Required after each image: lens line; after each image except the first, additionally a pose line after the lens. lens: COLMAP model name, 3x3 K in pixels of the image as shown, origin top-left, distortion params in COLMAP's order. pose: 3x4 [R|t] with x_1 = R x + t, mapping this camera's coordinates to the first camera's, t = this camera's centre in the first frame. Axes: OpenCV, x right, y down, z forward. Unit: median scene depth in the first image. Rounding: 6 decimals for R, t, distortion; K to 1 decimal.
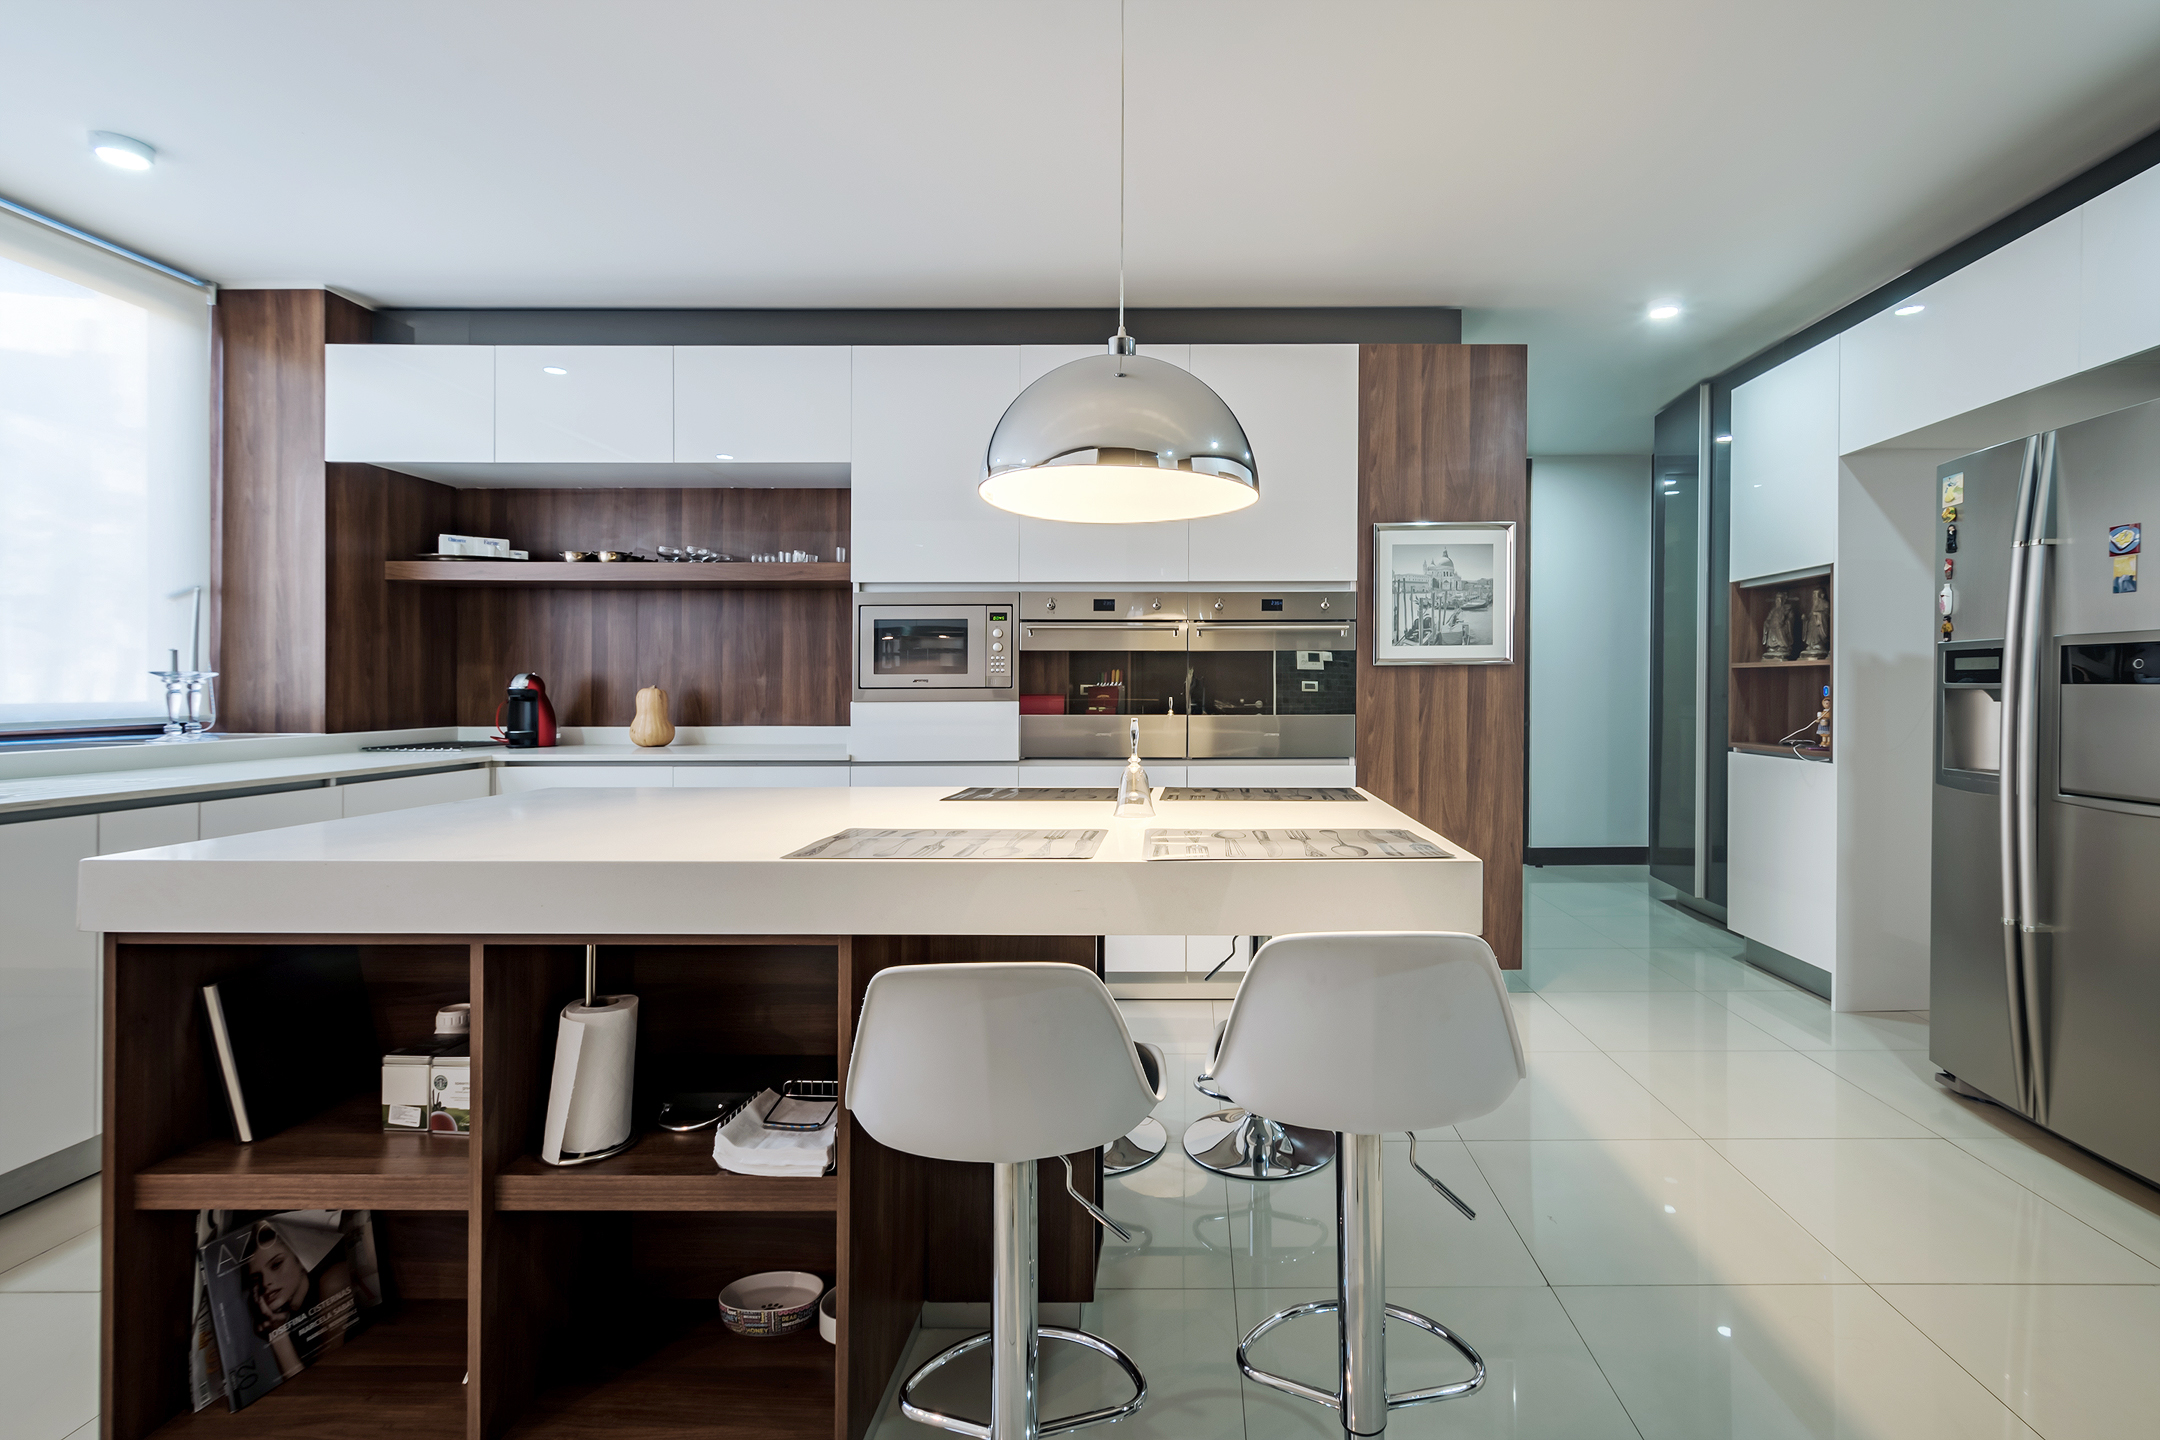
lens RADIAL K [[986.9, 0, 1080.0], [0, 986.9, 720.0], [0, 0, 1]] dist [0.002778, -0.000036]
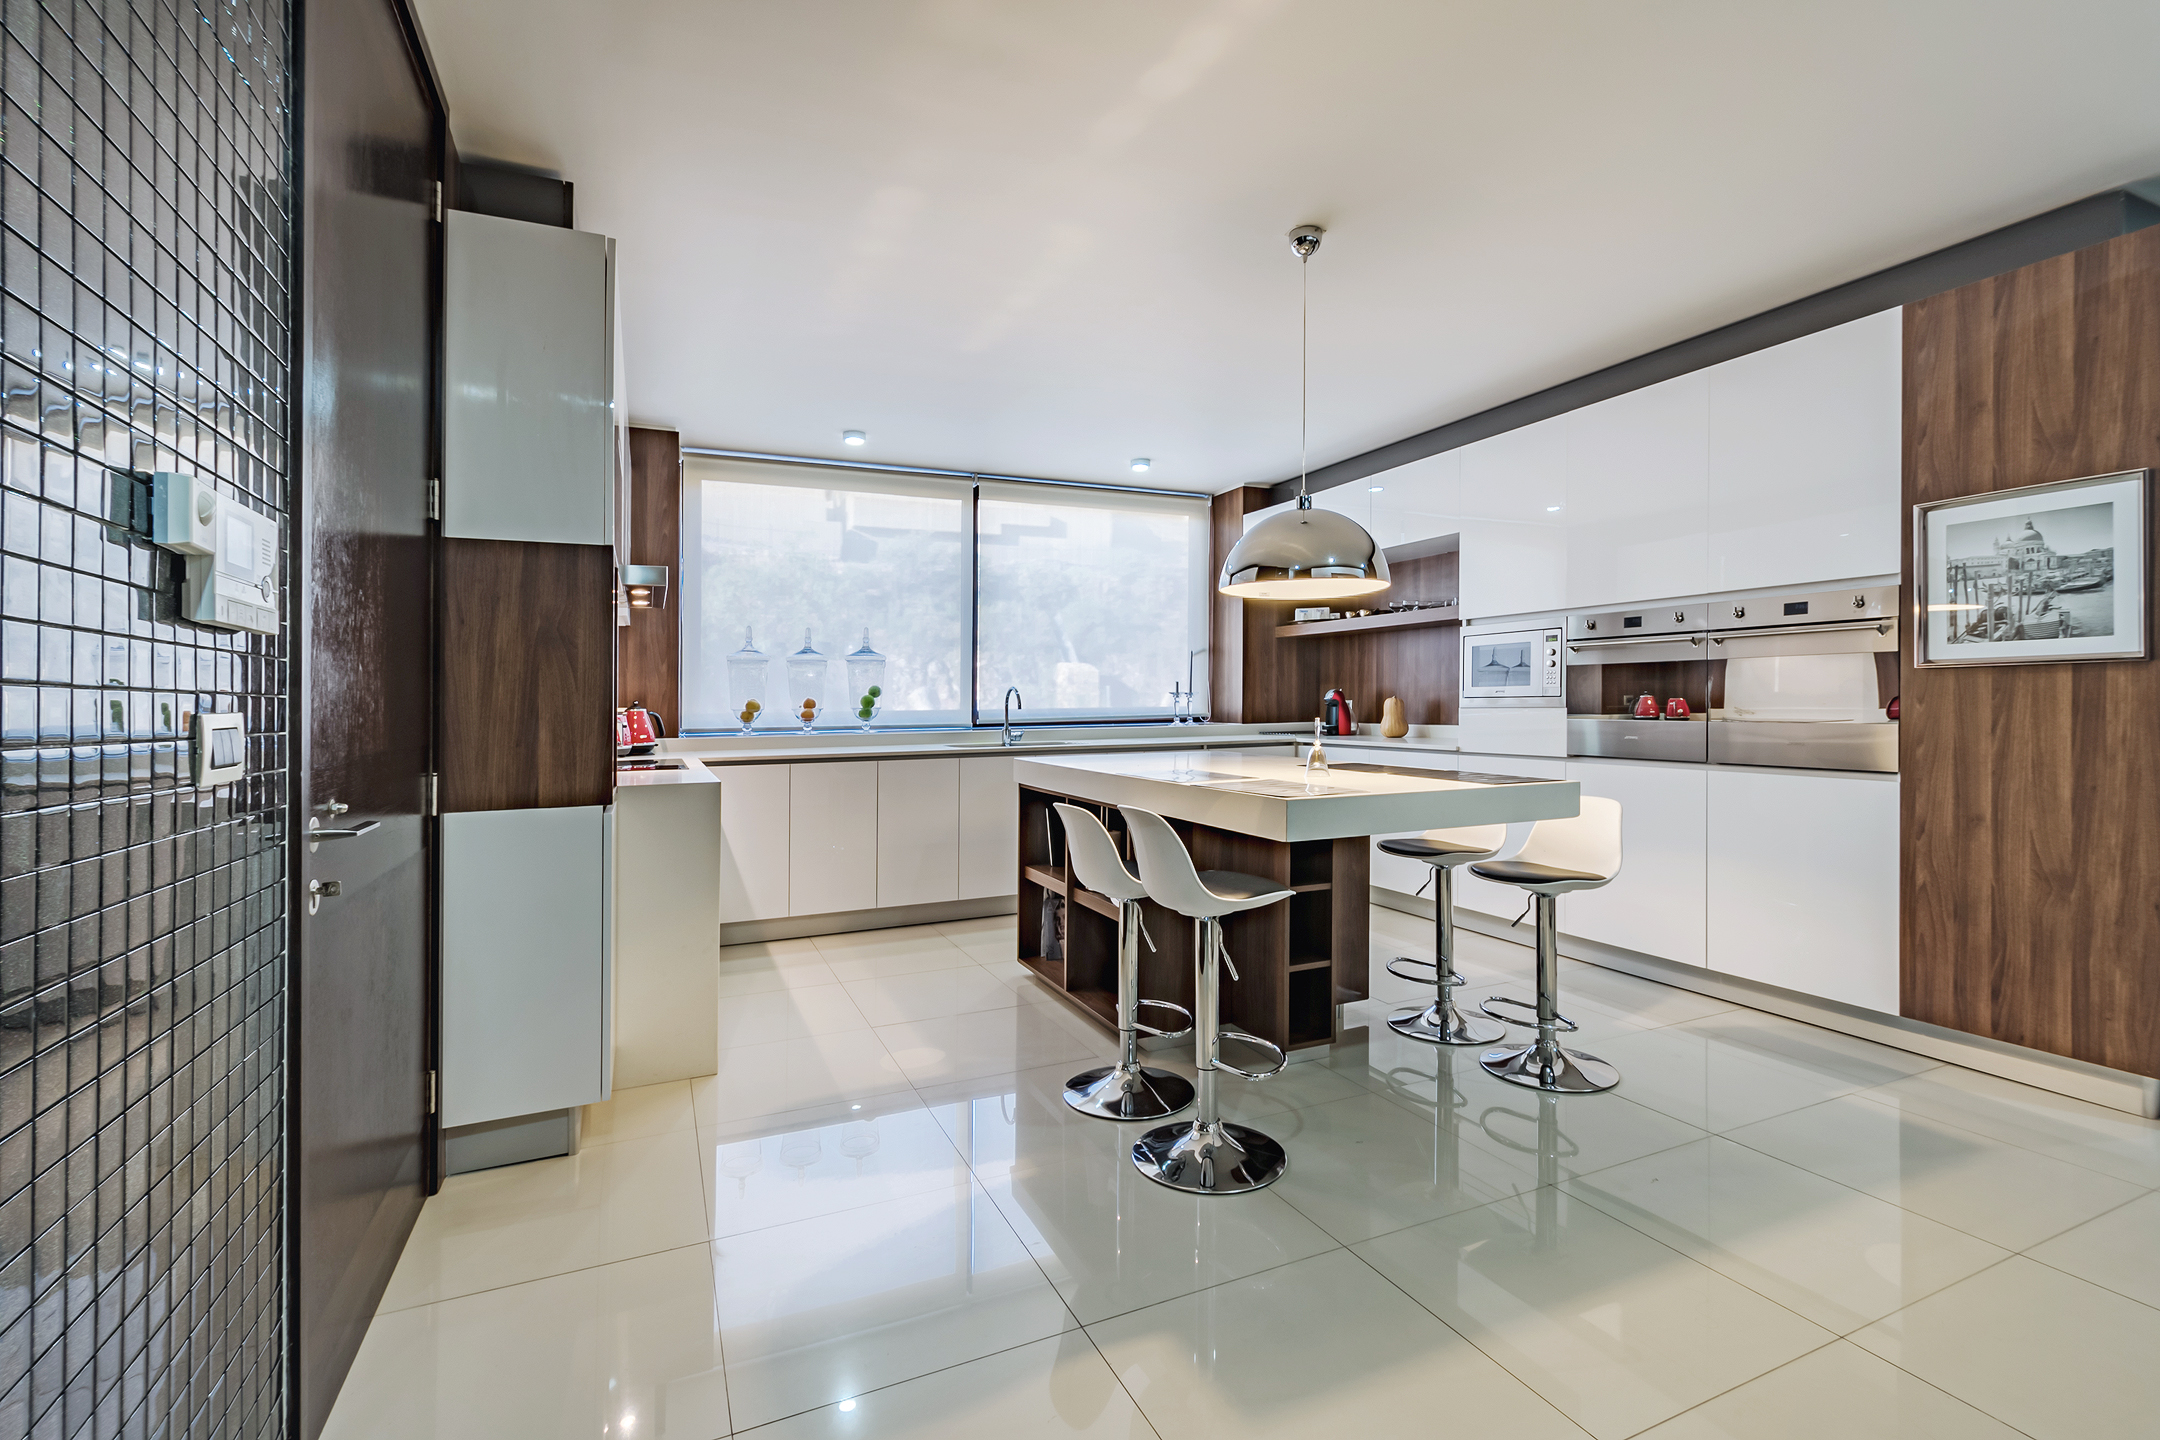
lens RADIAL K [[958.0, 0, 1080.0], [0, 958.0, 720.0], [0, 0, 1]] dist [-0.000128, -0.000095]
pose [[0.410902, 0.015192, -0.911553, 0.761872], [-0.017420, 0.999809, 0.008811, -0.004137], [0.911513, 0.012259, 0.411089, -0.018968]]
